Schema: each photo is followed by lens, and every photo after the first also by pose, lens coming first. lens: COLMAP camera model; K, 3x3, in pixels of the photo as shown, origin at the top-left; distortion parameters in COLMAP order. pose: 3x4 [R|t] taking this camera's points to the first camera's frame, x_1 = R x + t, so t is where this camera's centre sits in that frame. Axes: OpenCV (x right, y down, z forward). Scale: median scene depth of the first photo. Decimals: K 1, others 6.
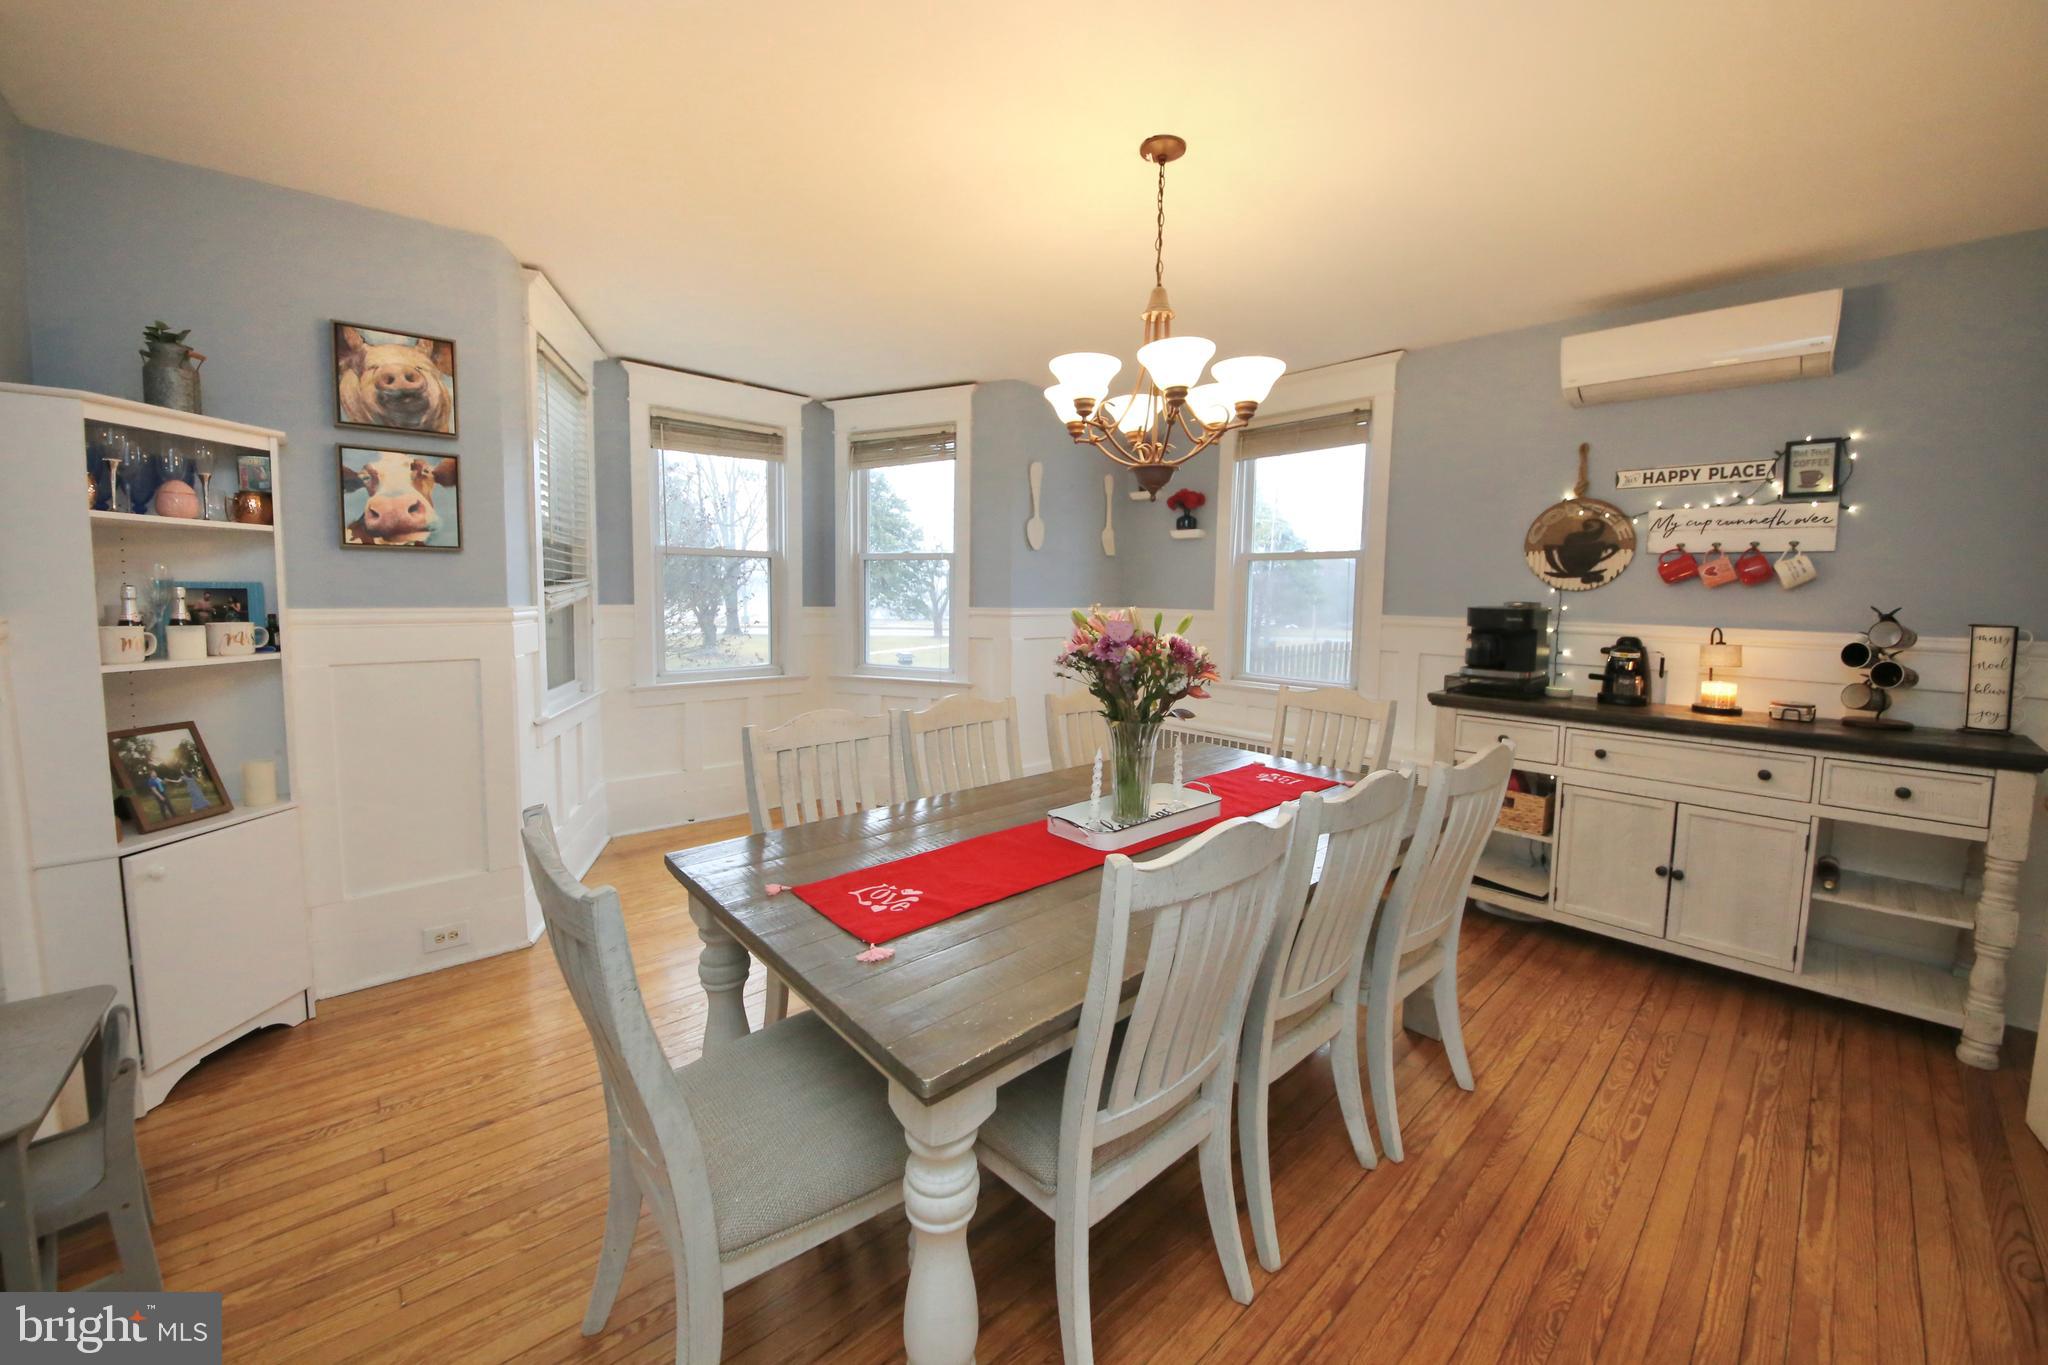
lens RADIAL K [[757.3, 0, 1020.3], [0, 757.3, 649.7], [0, 0, 1]] dist [-0.001532, -0.010088]
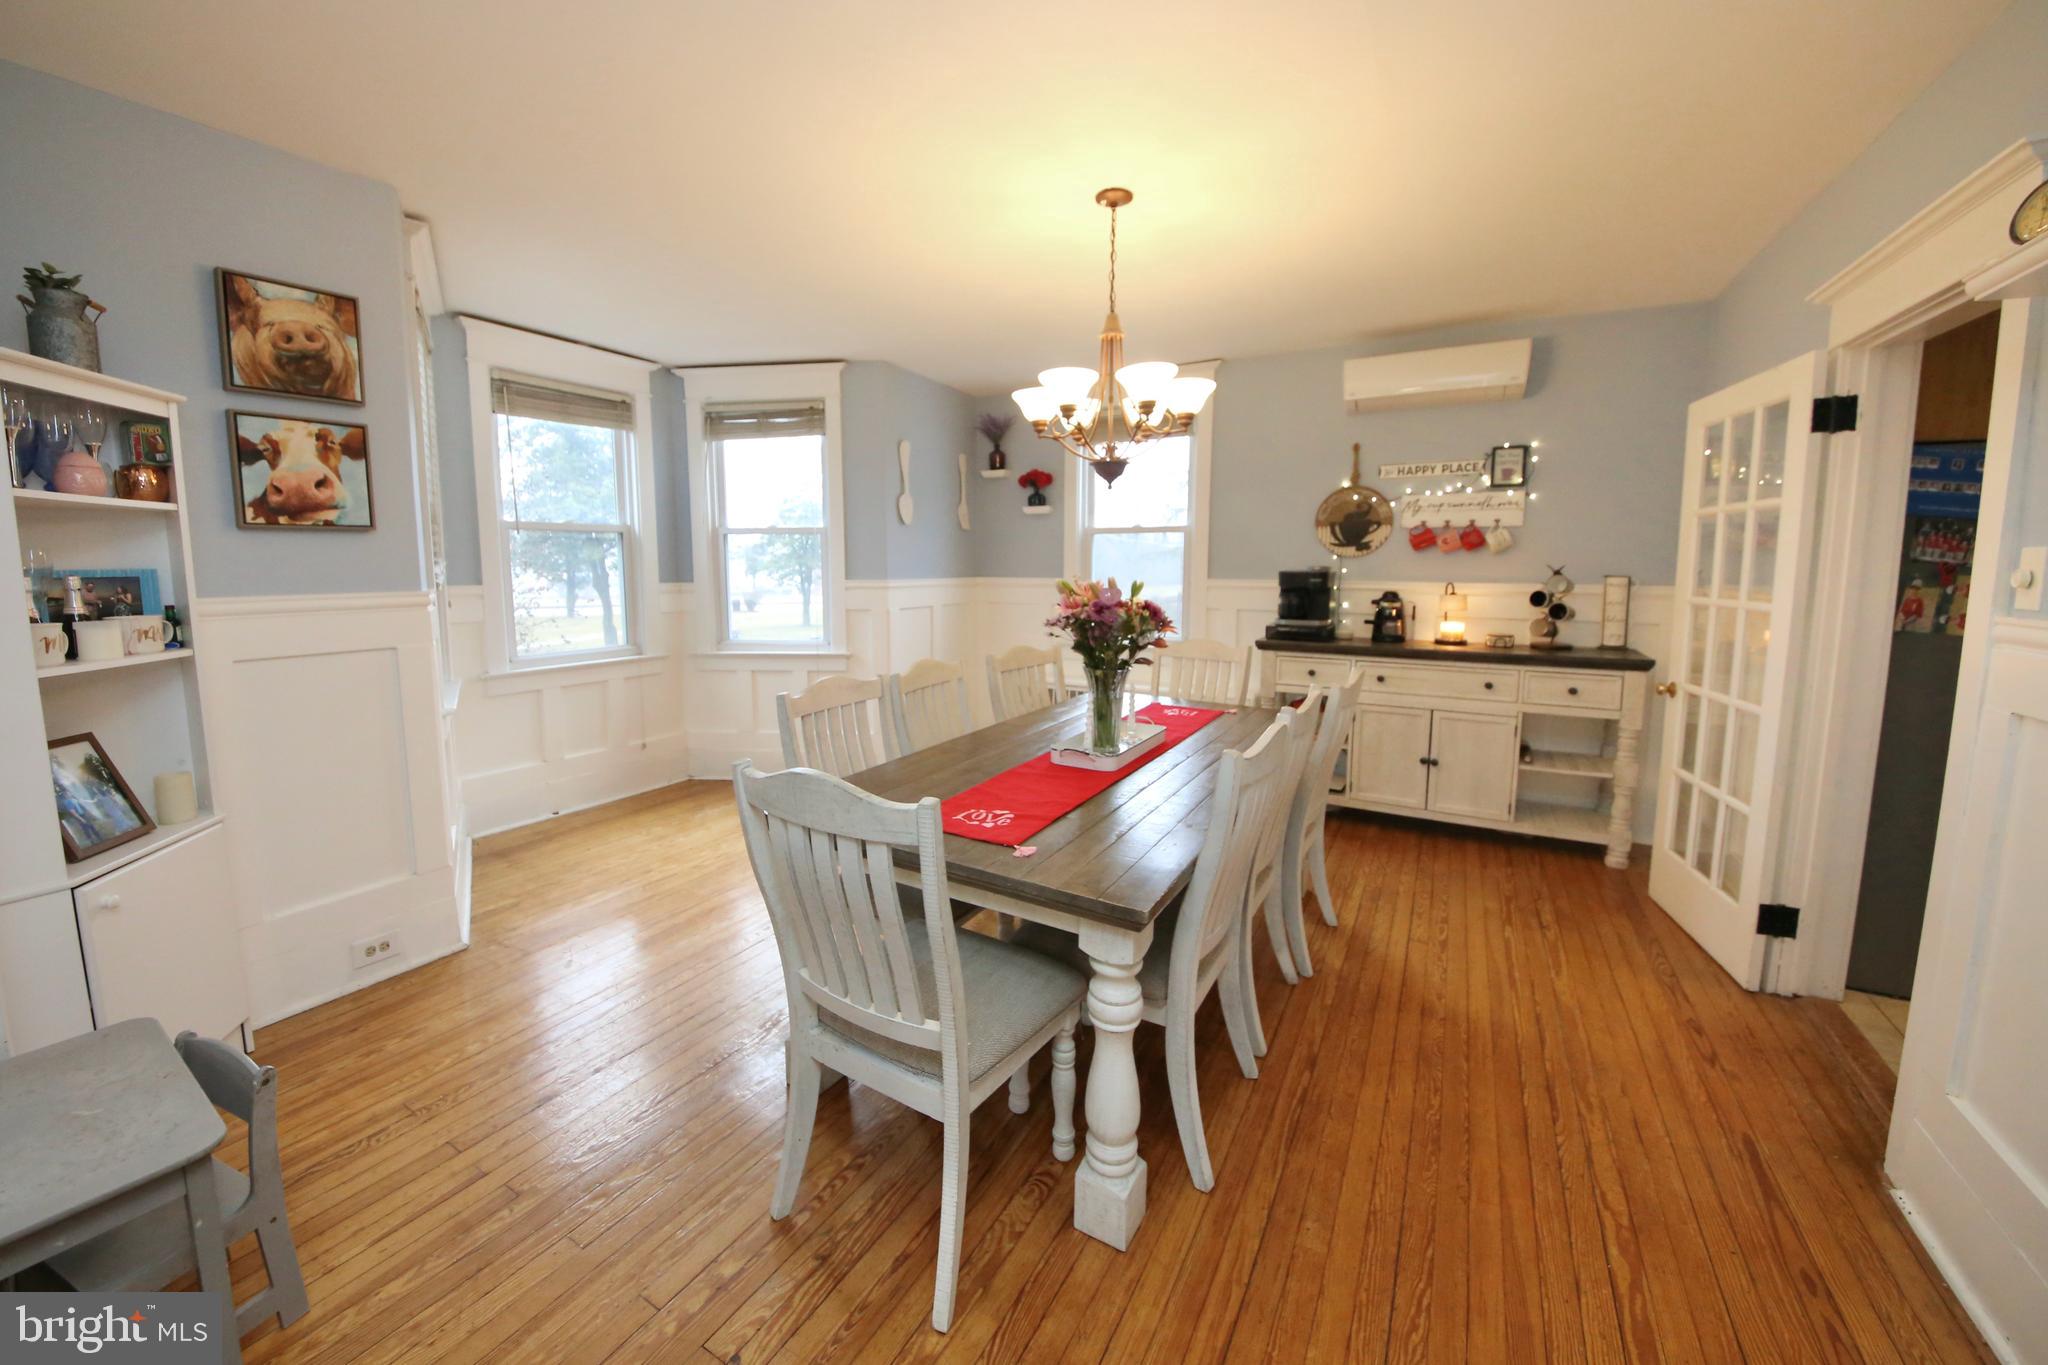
lens RADIAL K [[756.9, 0, 1003.5], [0, 756.9, 644.3], [0, 0, 1]] dist [0.001472, -0.010392]
pose [[0.956876, -0.046461, 0.286756, -0.285600], [0.037190, 0.998597, 0.037695, 0.001210], [-0.288105, -0.025405, 0.957262, -0.101997]]
